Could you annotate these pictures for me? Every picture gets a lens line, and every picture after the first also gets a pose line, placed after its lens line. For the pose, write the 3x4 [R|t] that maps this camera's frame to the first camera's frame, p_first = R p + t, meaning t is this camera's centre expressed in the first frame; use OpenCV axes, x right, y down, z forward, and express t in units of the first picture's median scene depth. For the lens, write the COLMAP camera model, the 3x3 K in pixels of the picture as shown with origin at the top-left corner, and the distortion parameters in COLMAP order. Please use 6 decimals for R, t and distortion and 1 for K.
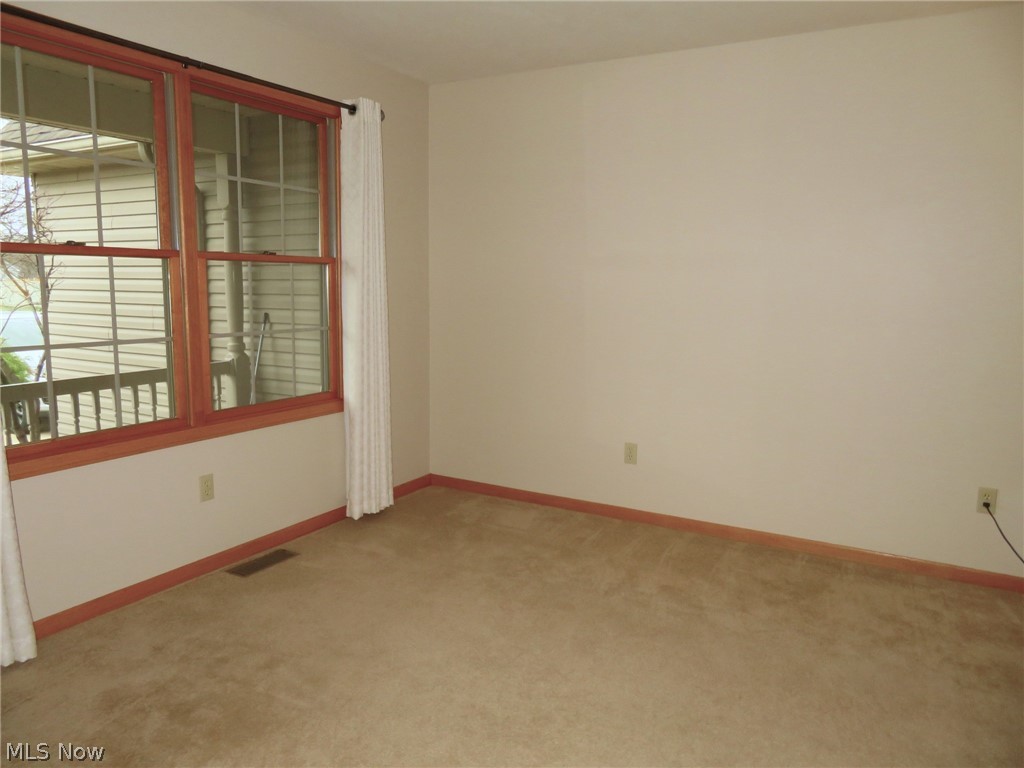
lens RADIAL K [[743.3, 0, 508.9], [0, 743.3, 382.3], [0, 0, 1]] dist [-0.009029, 0.007382]
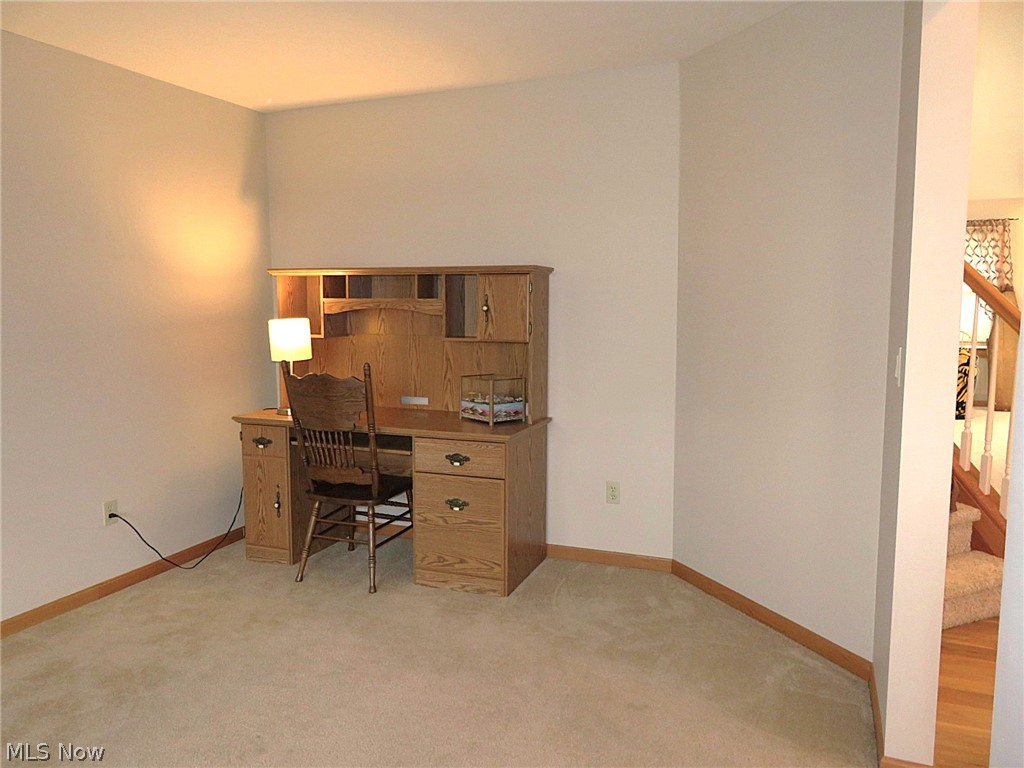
lens RADIAL K [[743.3, 0, 517.1], [0, 743.3, 386.5], [0, 0, 1]] dist [-0.009029, 0.007382]
pose [[-0.136239, -0.125426, 0.982704, -0.394167], [0.141932, 0.979249, 0.144662, -0.075987], [-0.980456, 0.159186, -0.115610, 0.431702]]
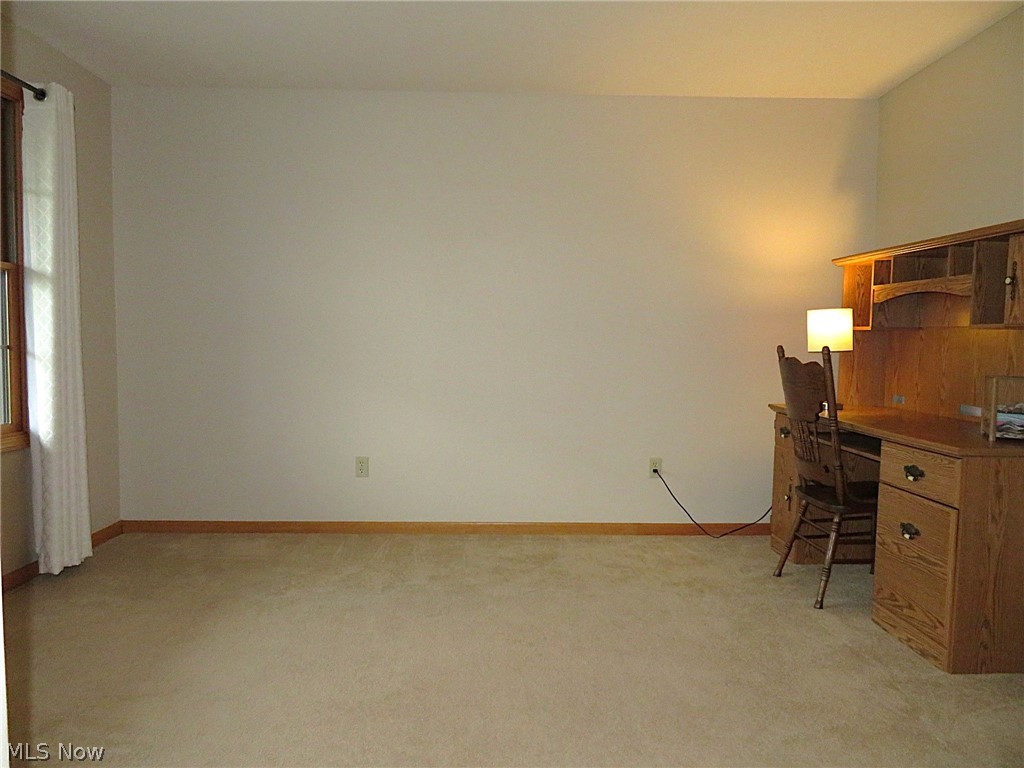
lens RADIAL K [[743.3, 0, 516.1], [0, 743.3, 383.1], [0, 0, 1]] dist [-0.009029, 0.007382]
pose [[0.854530, -0.031941, 0.518419, -0.193198], [0.072601, 0.995654, -0.058325, 0.058689], [-0.514303, 0.087478, 0.853135, 0.004060]]
